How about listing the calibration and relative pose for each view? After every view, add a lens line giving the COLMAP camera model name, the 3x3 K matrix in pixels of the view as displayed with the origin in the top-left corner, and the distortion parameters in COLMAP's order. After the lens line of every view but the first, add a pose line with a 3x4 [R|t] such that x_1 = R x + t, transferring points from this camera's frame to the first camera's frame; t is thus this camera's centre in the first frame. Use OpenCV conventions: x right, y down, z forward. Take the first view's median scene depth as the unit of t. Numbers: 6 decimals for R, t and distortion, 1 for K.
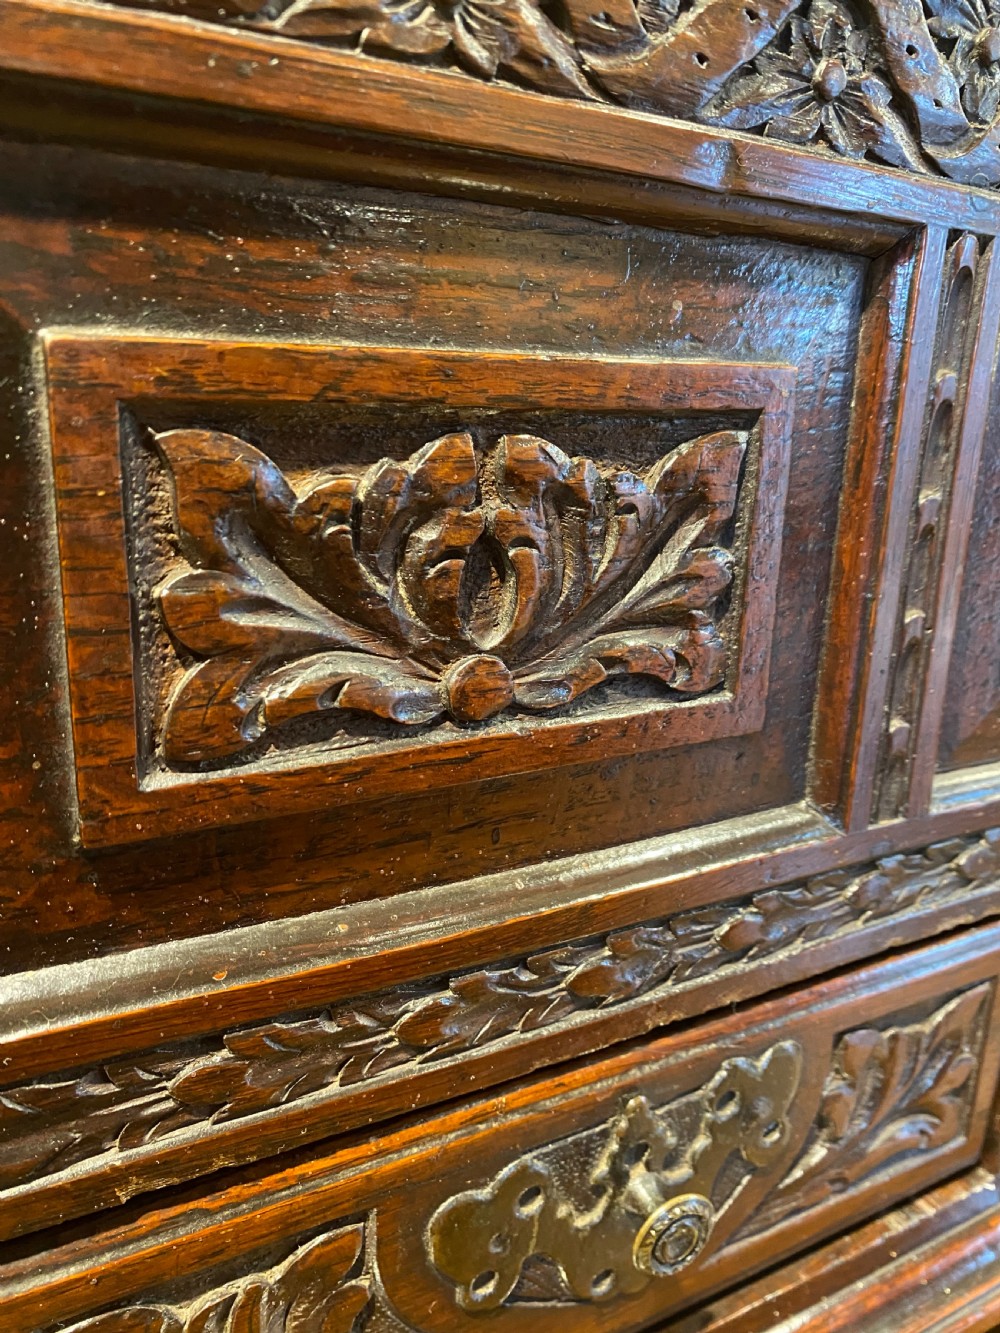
lens RADIAL K [[1093.9, 0, 513.4], [0, 1093.9, 686.6], [0, 0, 1]] dist [-0.006634, -0.000593]
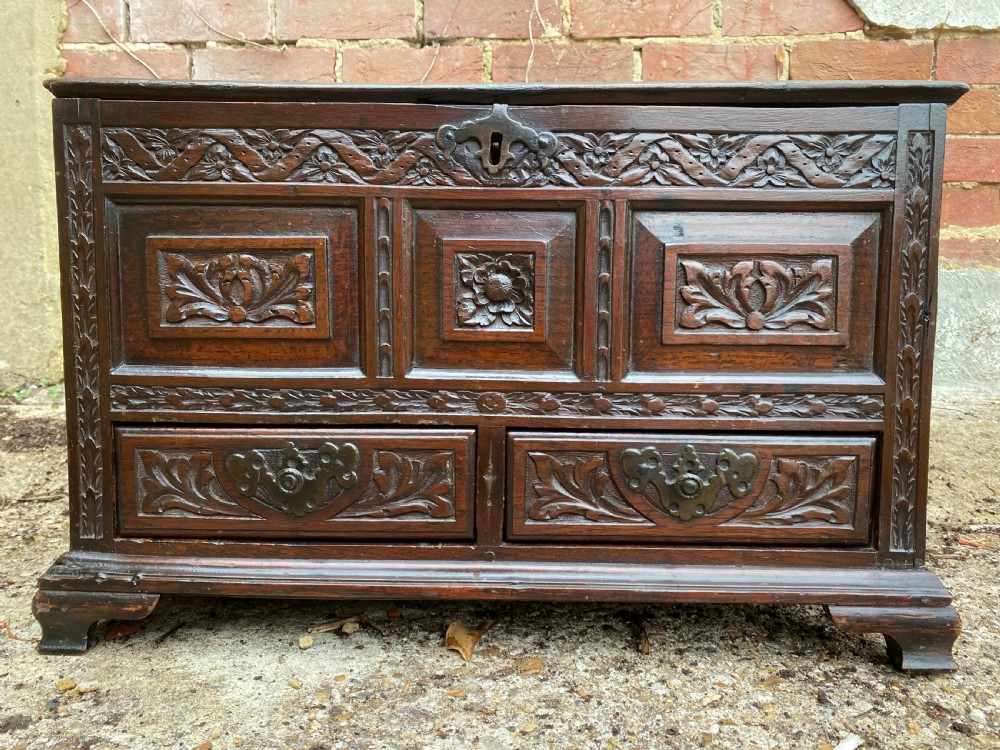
lens RADIAL K [[768.8, 0, 514.7], [0, 768.8, 385.4], [0, 0, 1]] dist [0.003675, 0.005044]
pose [[0.842474, 0.016972, -0.538470, 2.441773], [-0.122397, 0.979397, -0.160629, 0.608605], [0.524649, 0.201232, 0.827193, -0.823539]]
